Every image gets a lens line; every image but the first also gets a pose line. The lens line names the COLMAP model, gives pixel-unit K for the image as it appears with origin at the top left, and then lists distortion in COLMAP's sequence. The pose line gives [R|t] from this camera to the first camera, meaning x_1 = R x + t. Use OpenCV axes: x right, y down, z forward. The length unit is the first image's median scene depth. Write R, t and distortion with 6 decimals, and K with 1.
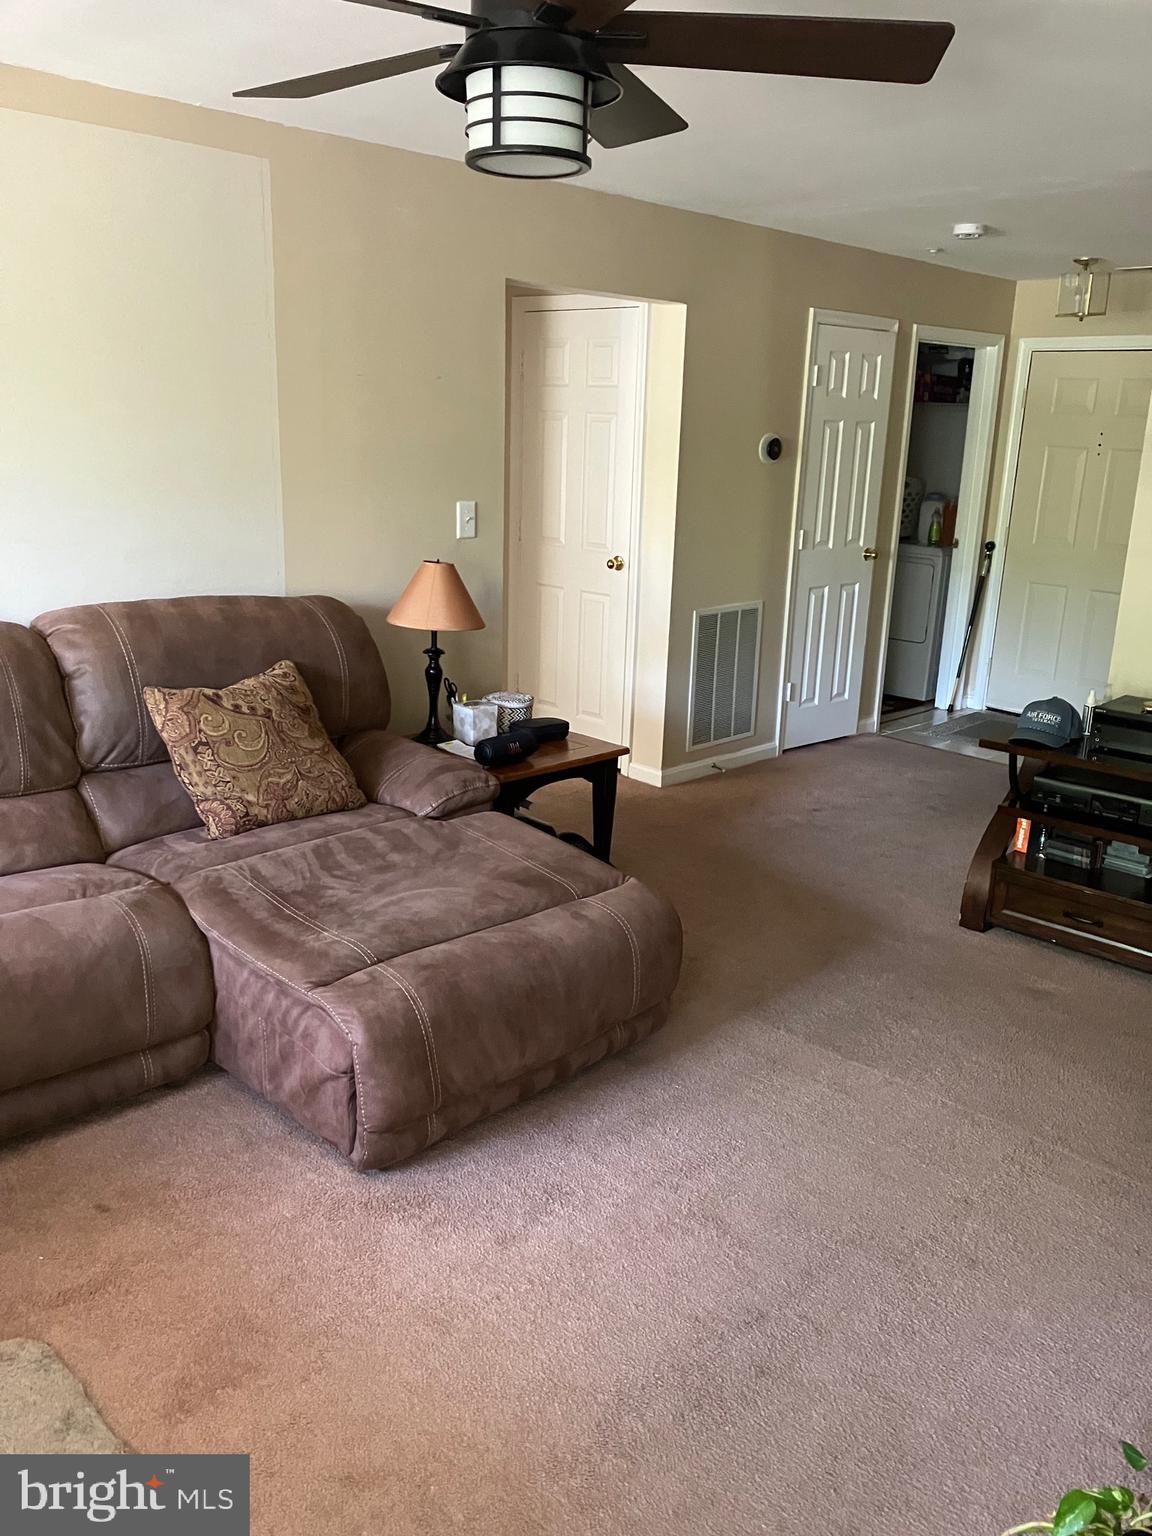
lens RADIAL K [[1259.5, 0, 576.0], [0, 1259.5, 768.0], [0, 0, 1]] dist [-0.046063, -0.001739]
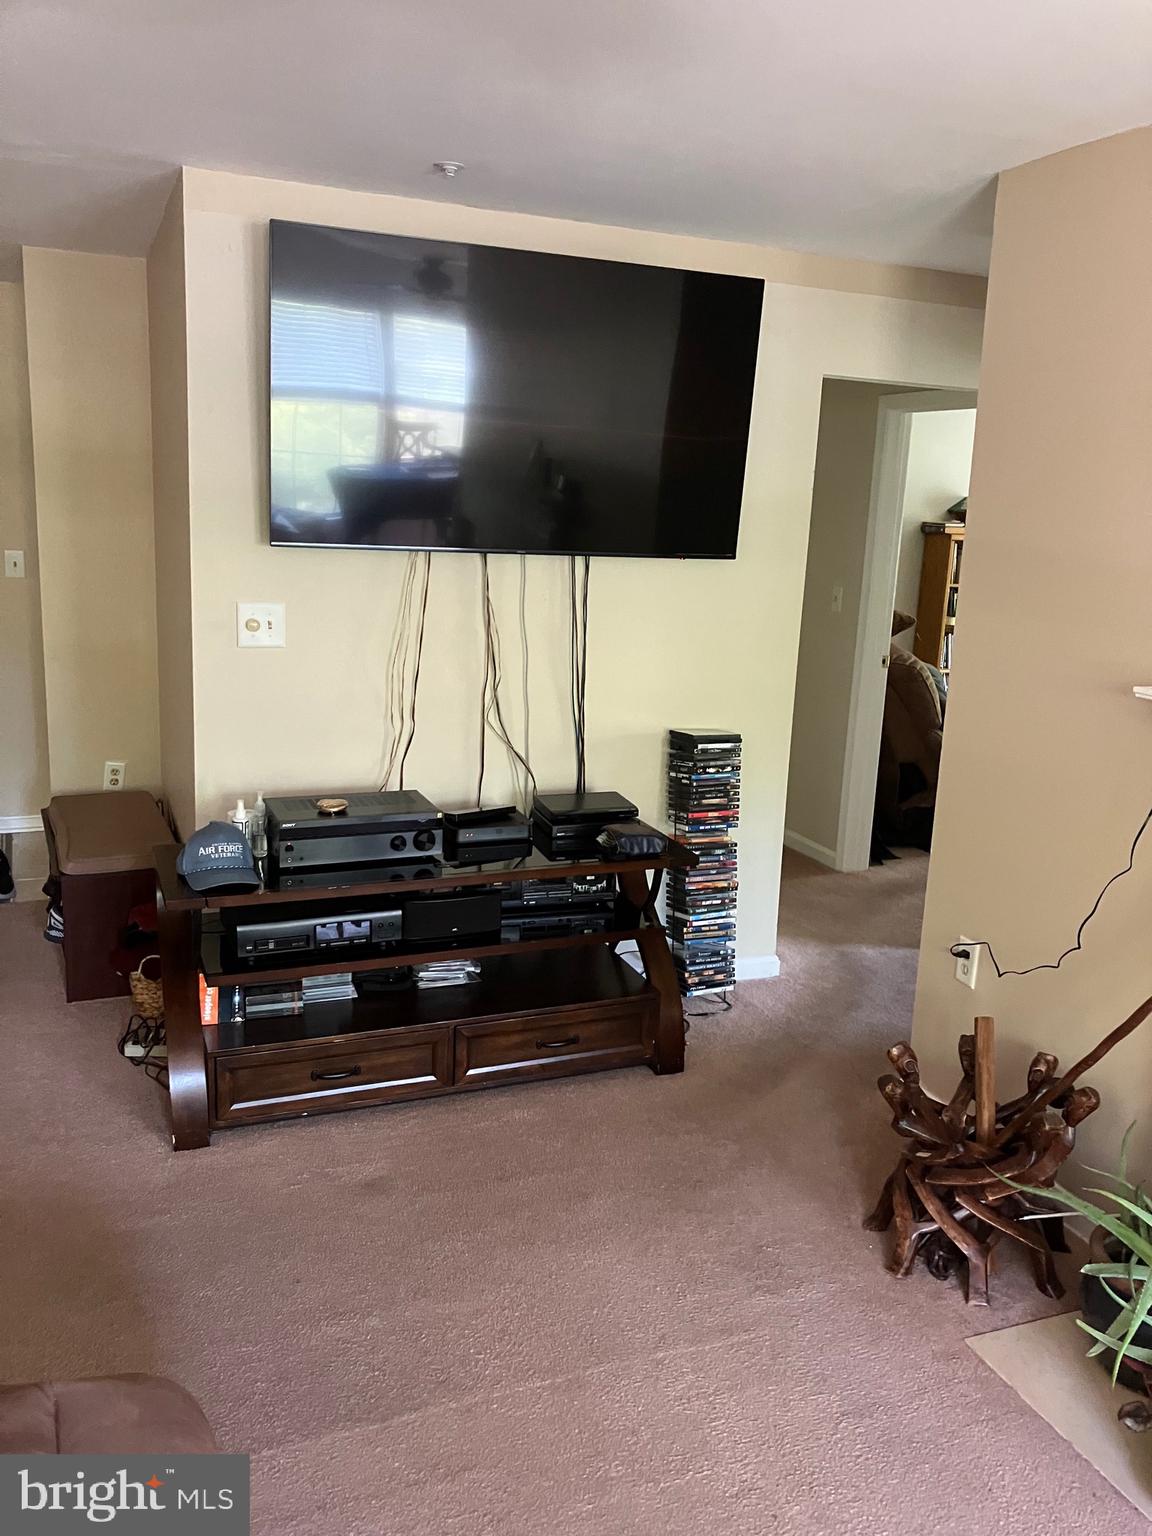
lens RADIAL K [[1250.5, 0, 598.8], [0, 1250.5, 763.3], [0, 0, 1]] dist [0.009433, 0.002855]
pose [[0.390353, -0.193223, 0.900161, -0.159928], [0.211552, 0.970392, 0.116559, -0.095107], [-0.896030, 0.144932, 0.419672, 0.321274]]
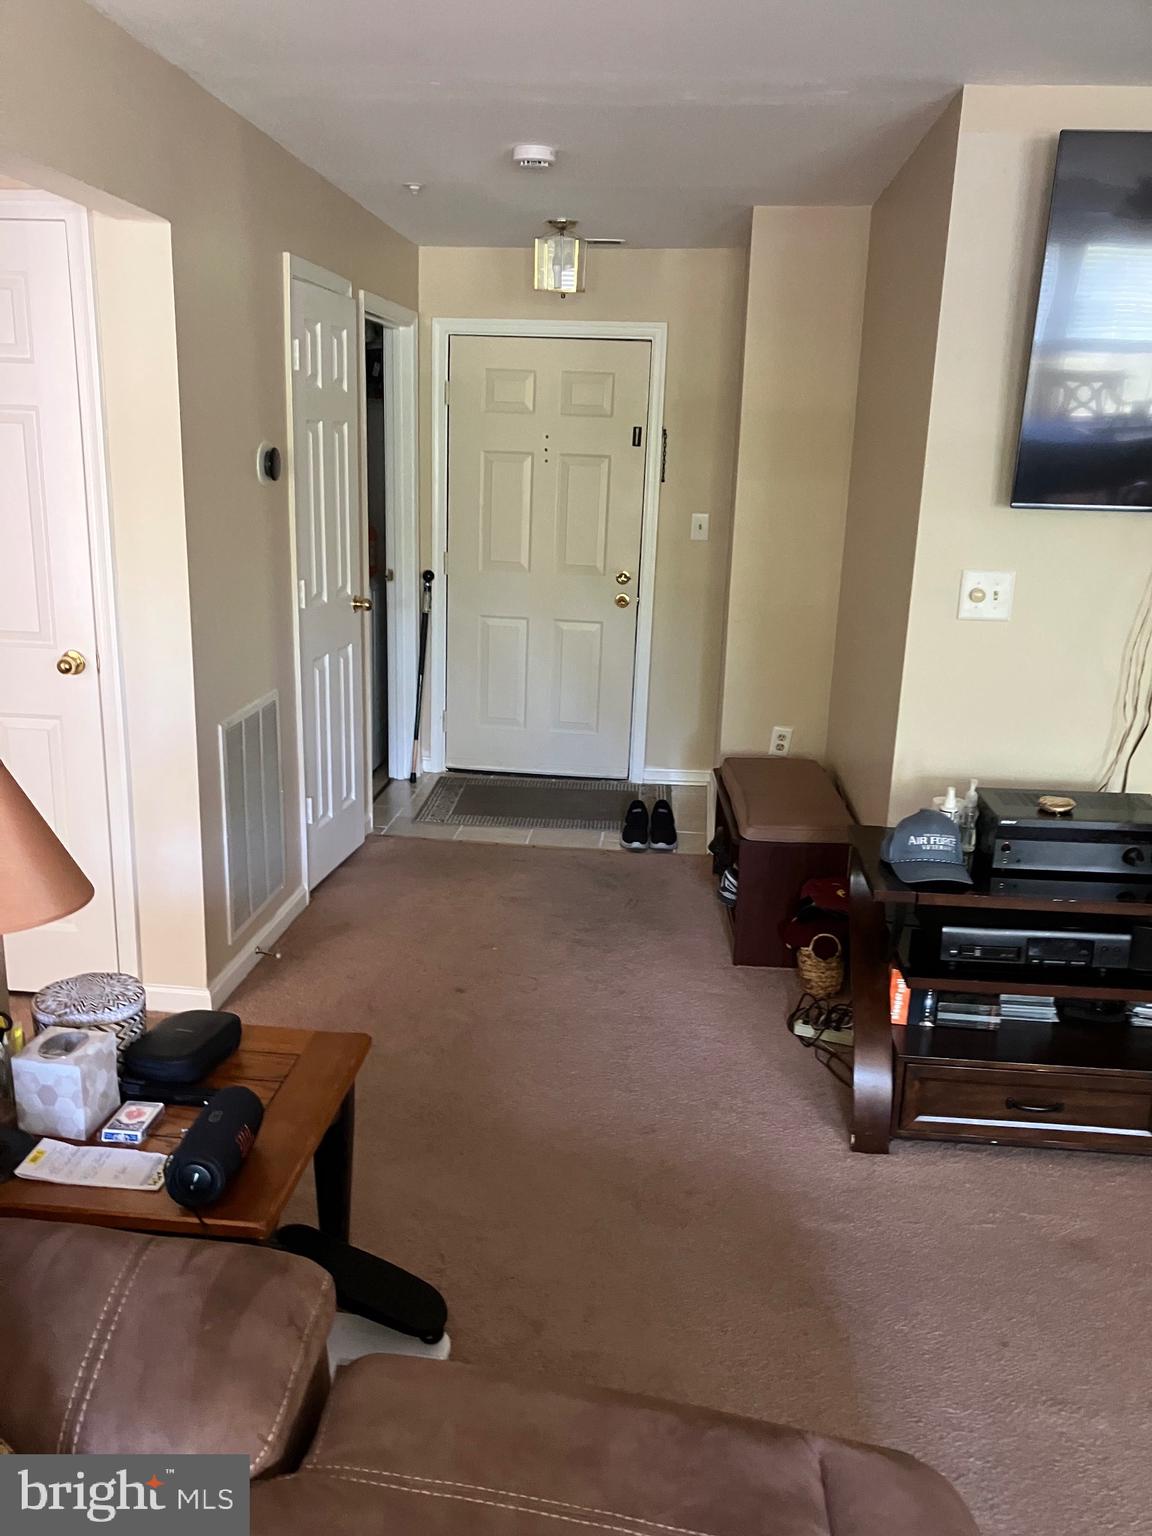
lens RADIAL K [[1254.0, 0, 576.0], [0, 1254.0, 768.0], [0, 0, 1]] dist [0.005460, 0.002702]
pose [[0.776287, -0.160125, 0.609704, -0.151799], [0.160136, 0.985564, 0.054948, -0.108914], [-0.609701, 0.054980, 0.790723, 0.392830]]
